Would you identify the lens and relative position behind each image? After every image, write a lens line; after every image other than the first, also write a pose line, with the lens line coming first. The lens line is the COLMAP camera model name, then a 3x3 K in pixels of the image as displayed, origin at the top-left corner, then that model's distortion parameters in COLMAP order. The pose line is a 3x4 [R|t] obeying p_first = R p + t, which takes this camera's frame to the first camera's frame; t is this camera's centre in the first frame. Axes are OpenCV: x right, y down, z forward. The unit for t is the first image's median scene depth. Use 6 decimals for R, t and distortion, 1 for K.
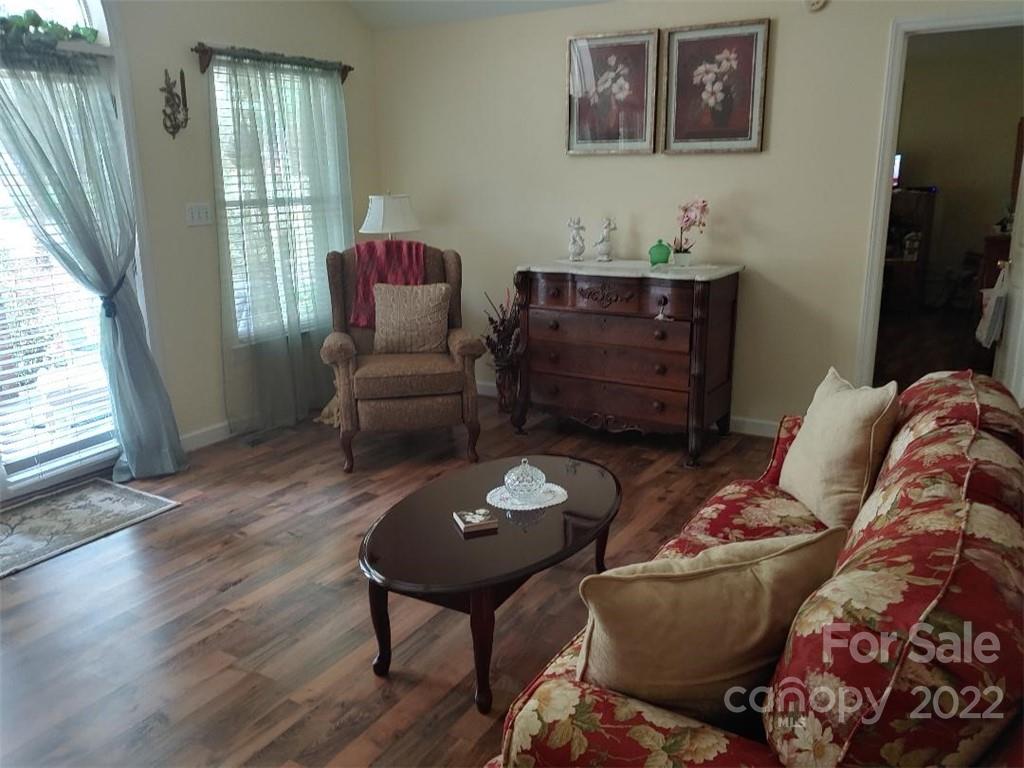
lens RADIAL K [[810.9, 0, 513.2], [0, 810.9, 386.6], [0, 0, 1]] dist [-0.008608, -0.002052]
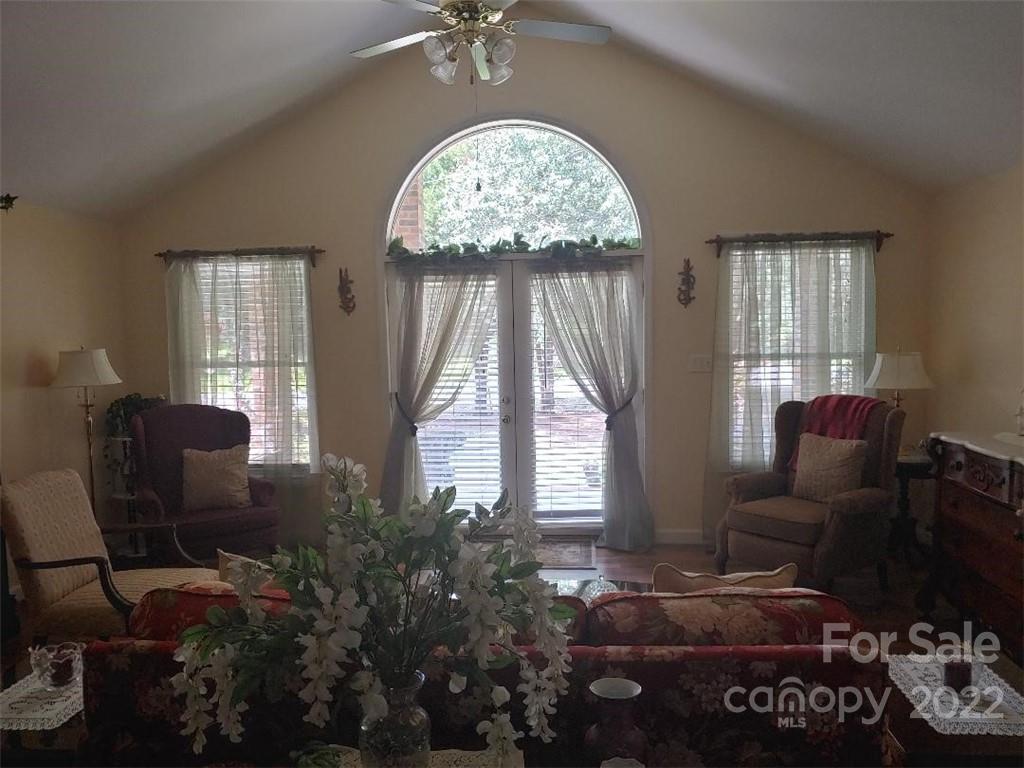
lens RADIAL K [[810.9, 0, 512.4], [0, 810.9, 384.1], [0, 0, 1]] dist [-0.008608, -0.002052]
pose [[0.433814, 0.062687, -0.898819, 0.680684], [-0.212832, 0.976475, -0.034620, -0.075313], [0.875504, 0.206316, 0.436951, 0.187137]]
